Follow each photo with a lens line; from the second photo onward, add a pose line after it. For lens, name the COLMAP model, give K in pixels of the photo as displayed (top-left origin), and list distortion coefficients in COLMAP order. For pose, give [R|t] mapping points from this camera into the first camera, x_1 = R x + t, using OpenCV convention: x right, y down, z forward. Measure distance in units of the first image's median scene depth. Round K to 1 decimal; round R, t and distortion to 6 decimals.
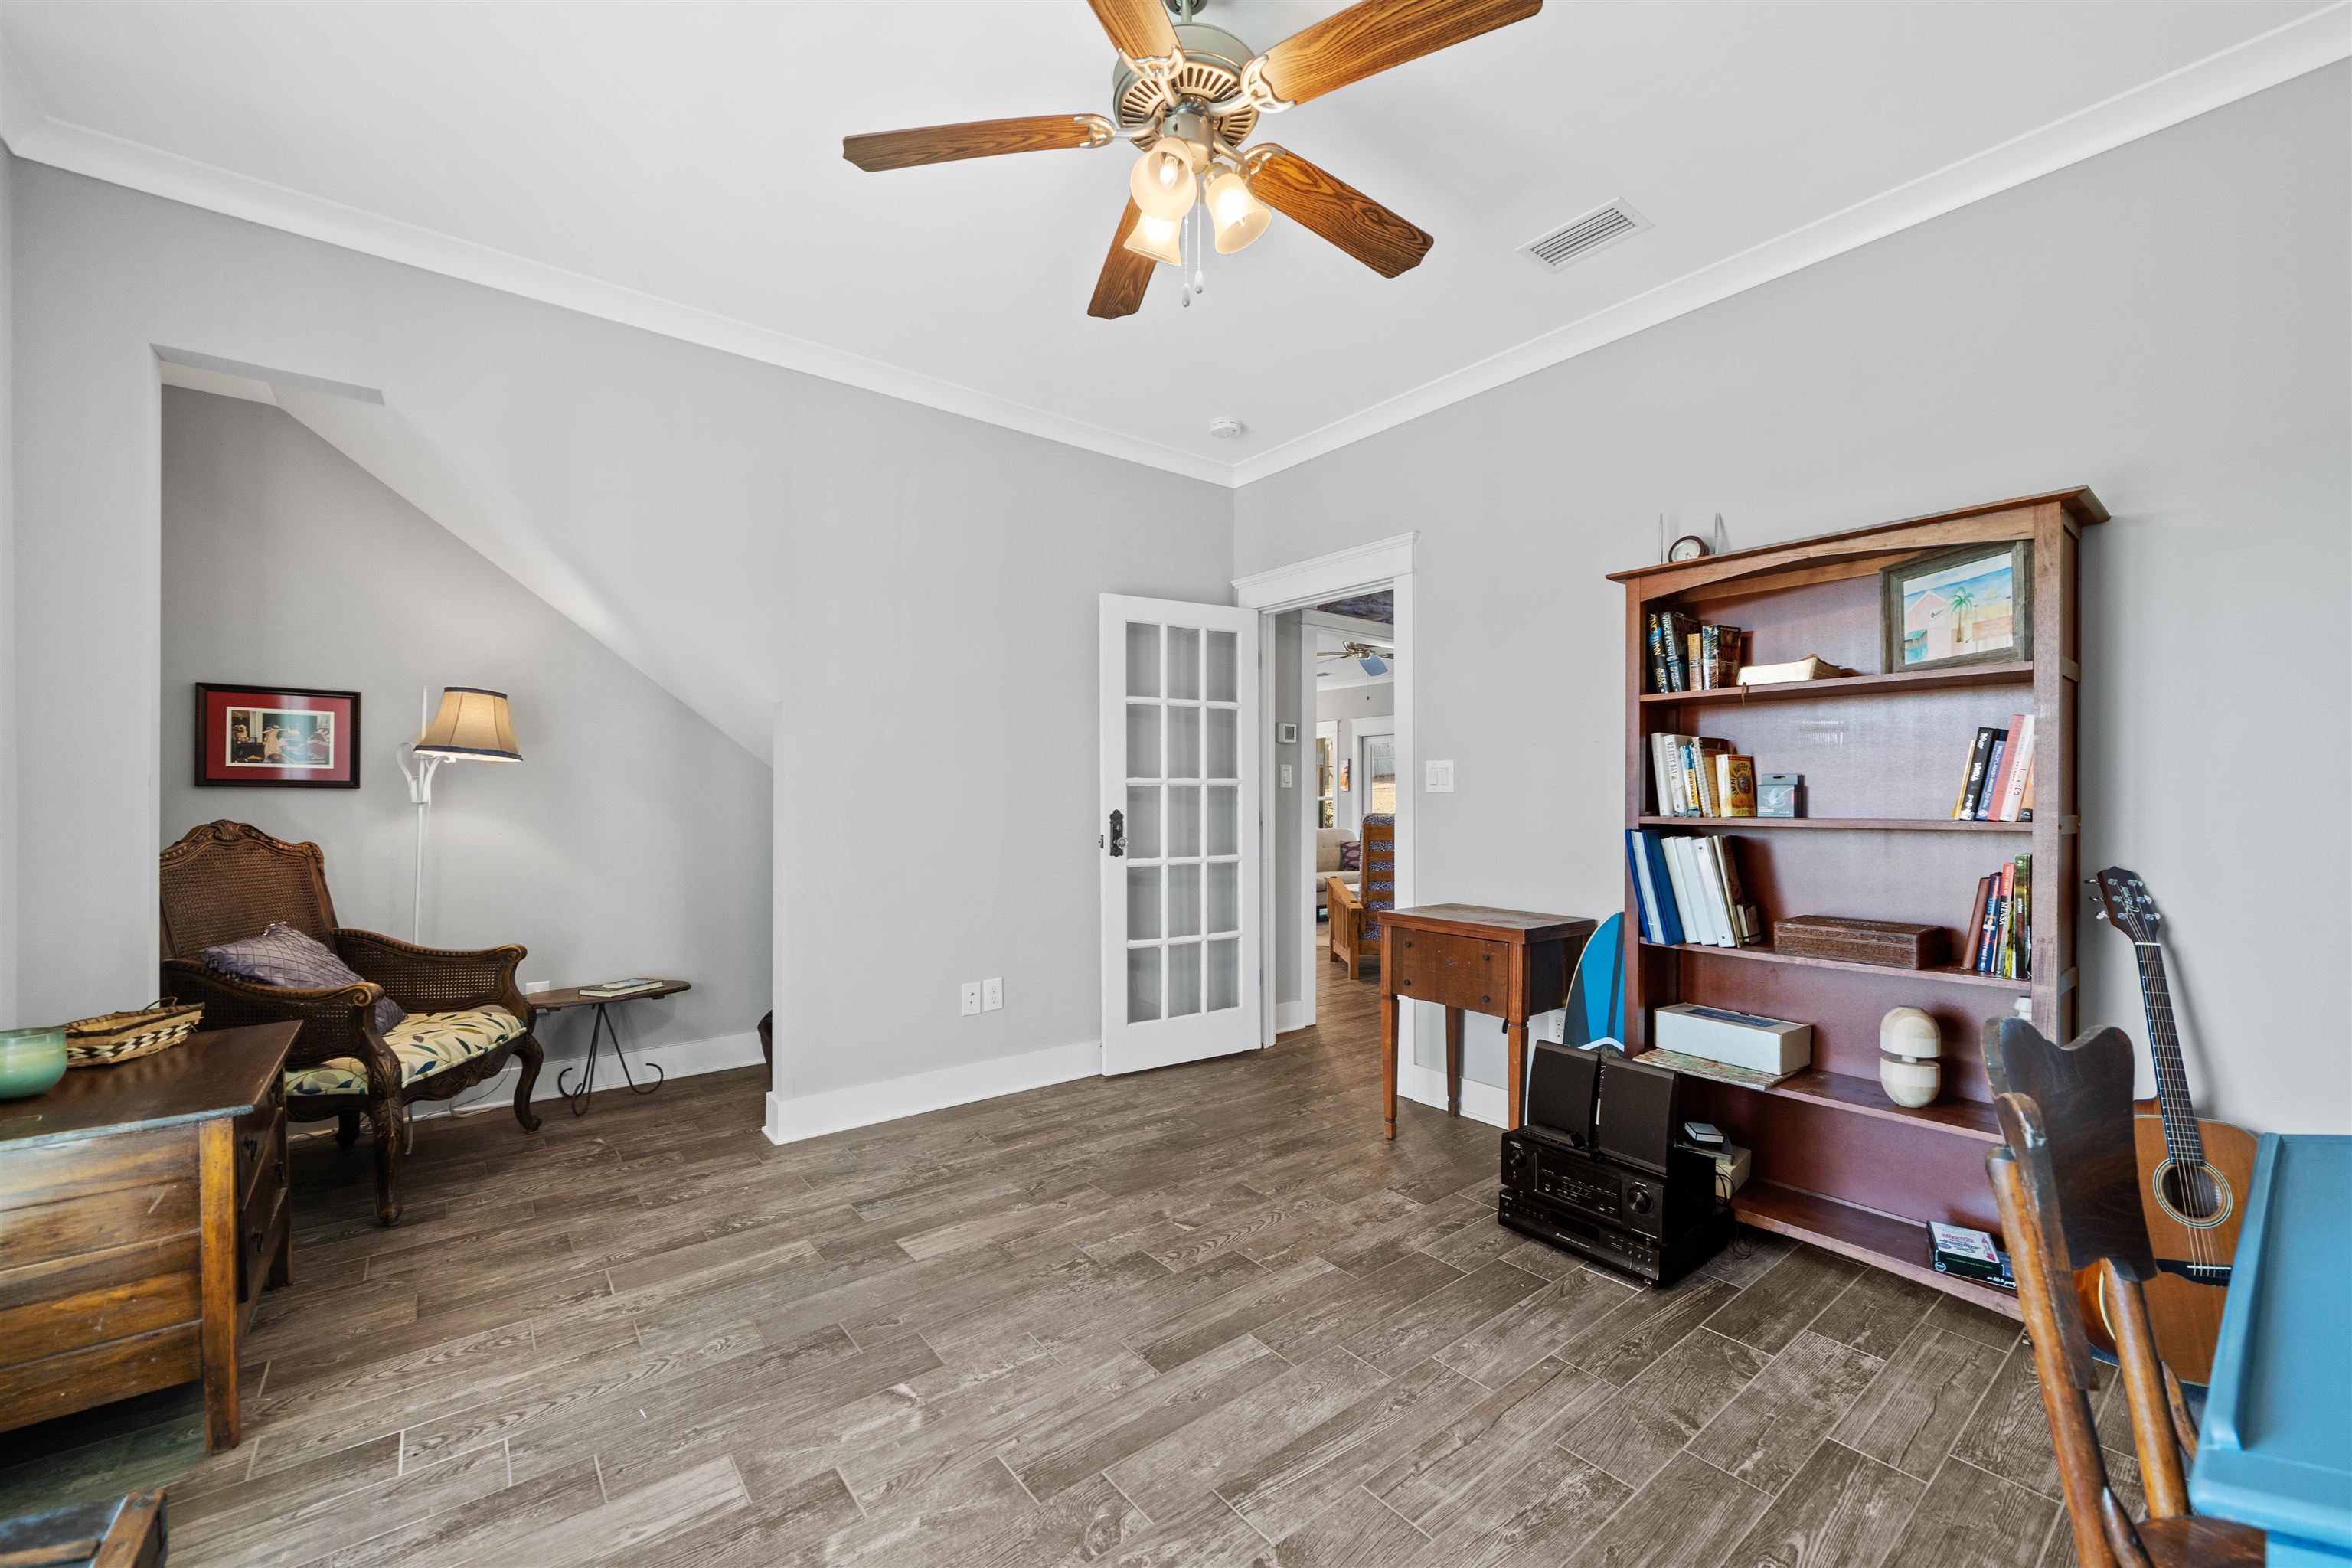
lens RADIAL K [[925.5, 0, 1177.5], [0, 925.5, 795.5], [0, 0, 1]] dist [-0.003193, 0.000127]
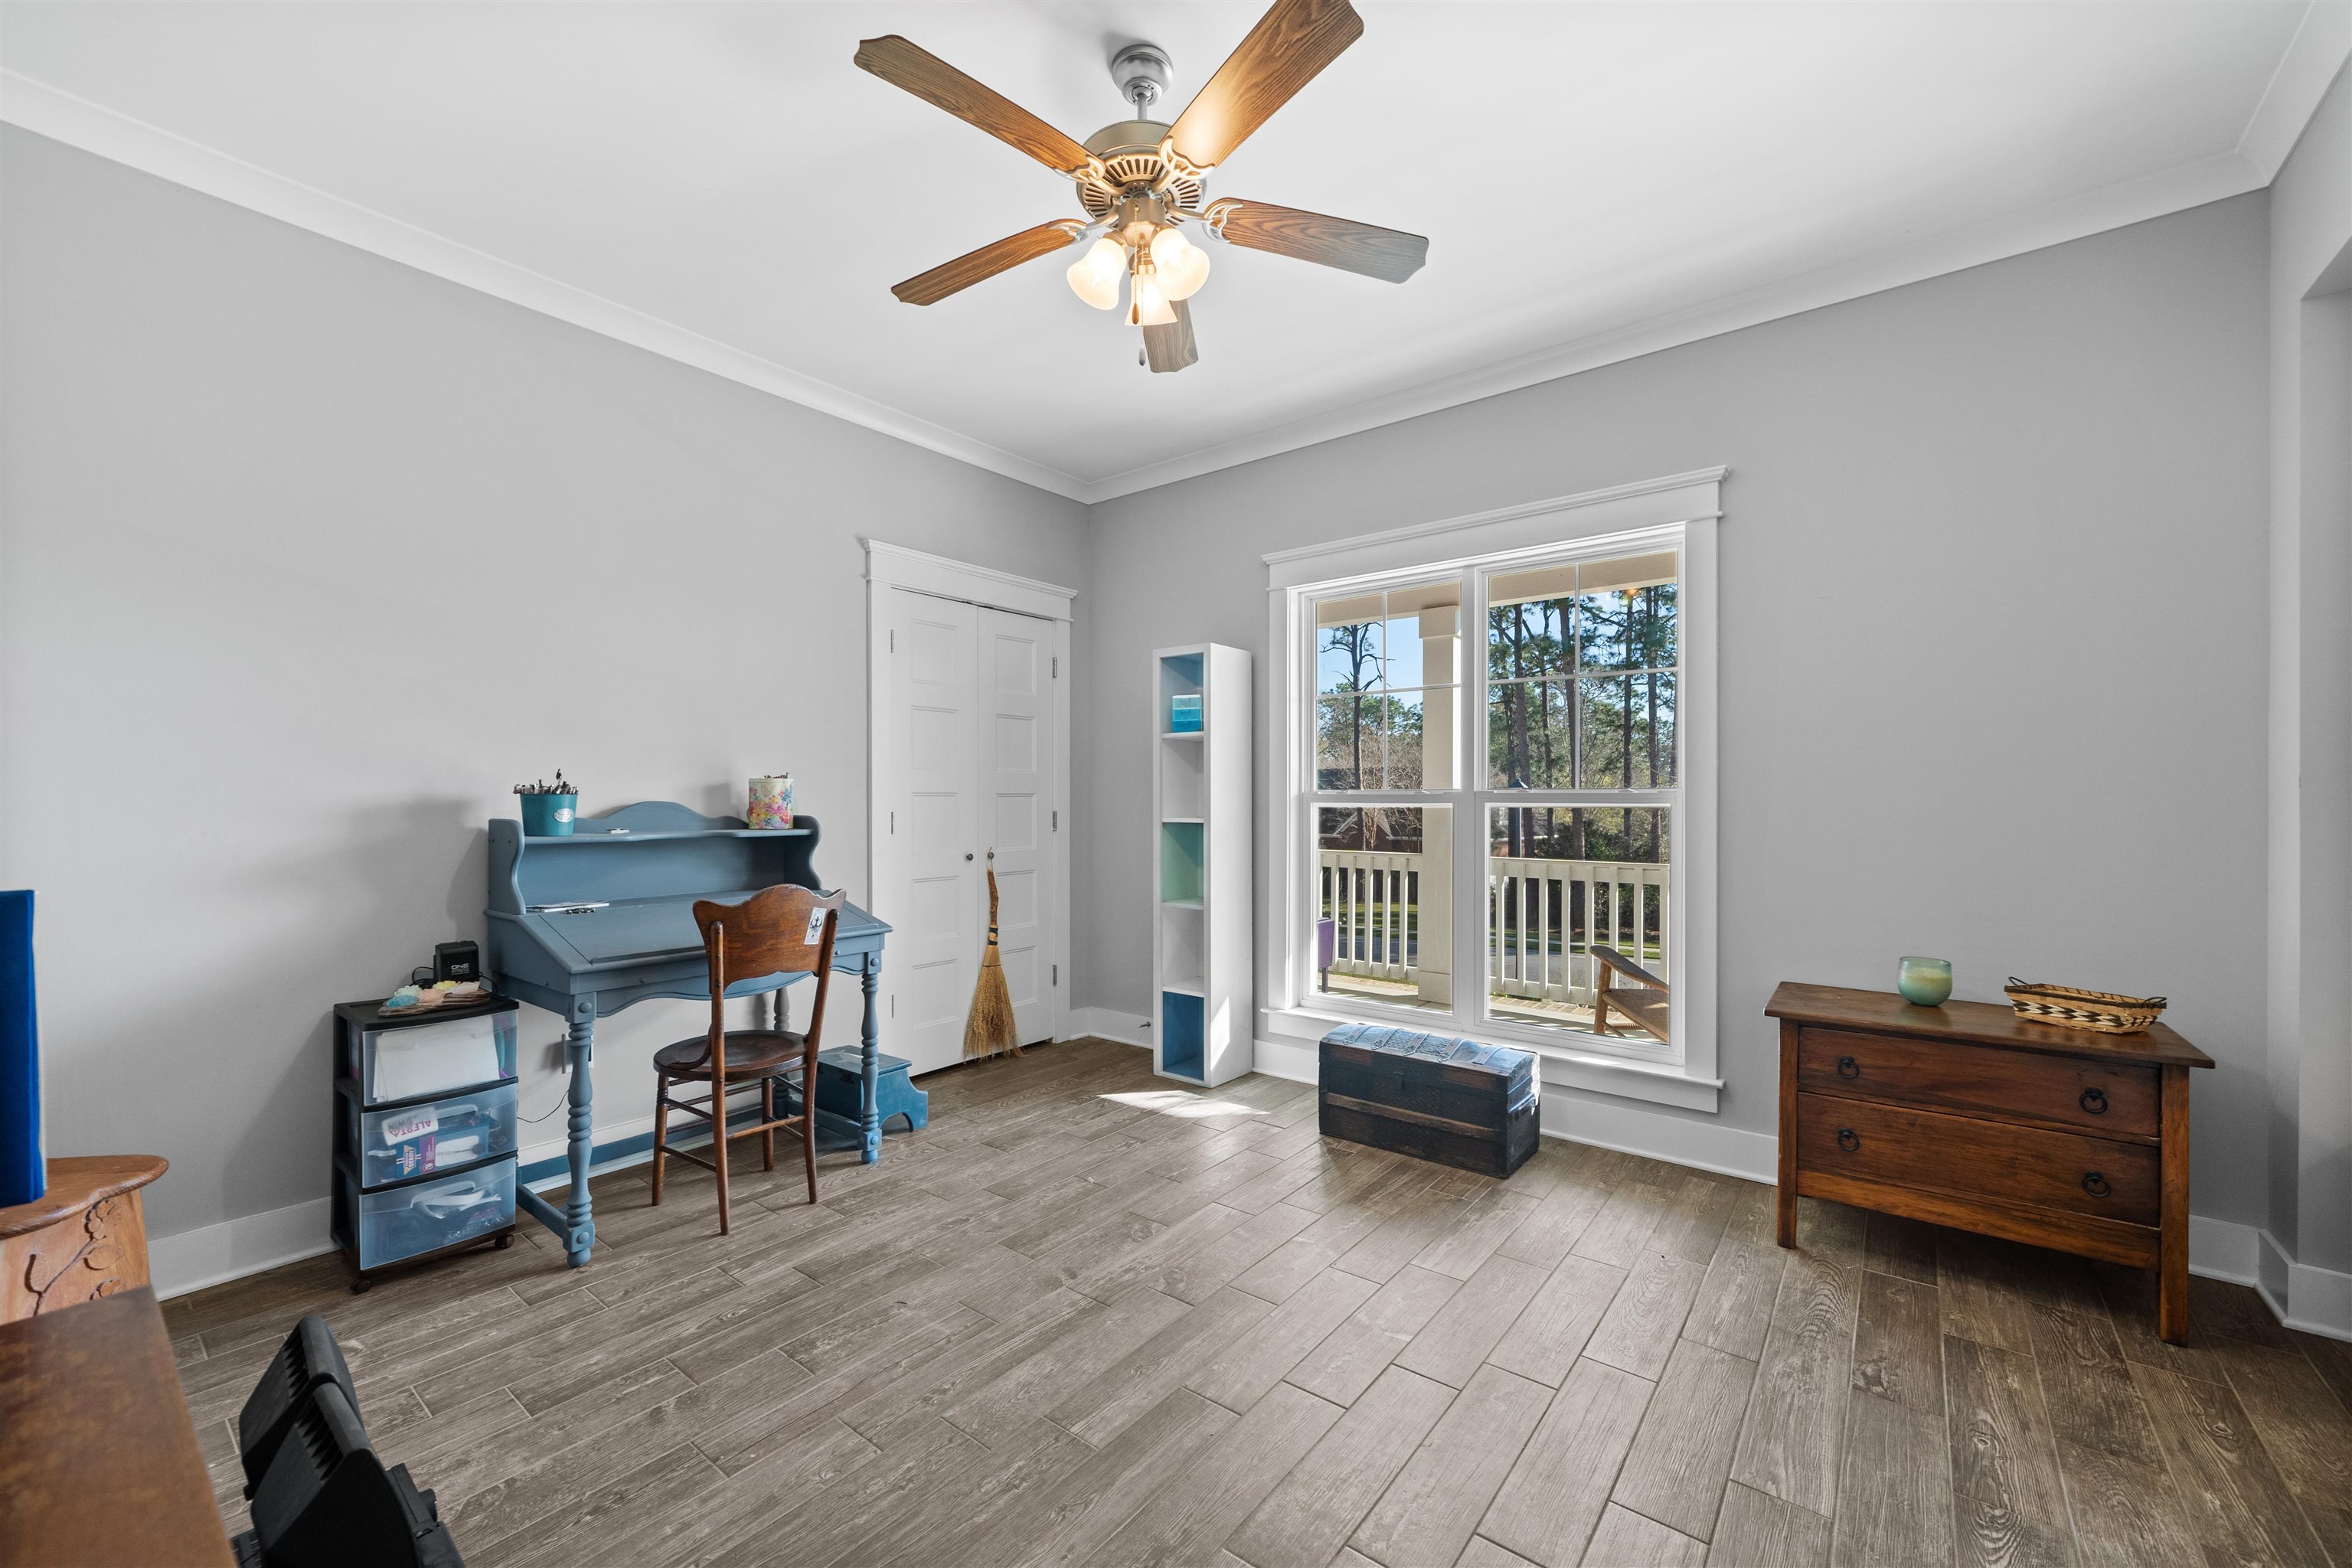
lens RADIAL K [[925.5, 0, 1173.9], [0, 925.5, 796.3], [0, 0, 1]] dist [-0.003193, 0.000127]
pose [[-0.973941, -0.002954, -0.226784, 0.220944], [-0.000972, 0.999960, -0.008853, 0.010266], [0.226801, -0.008401, -0.973905, 2.026581]]
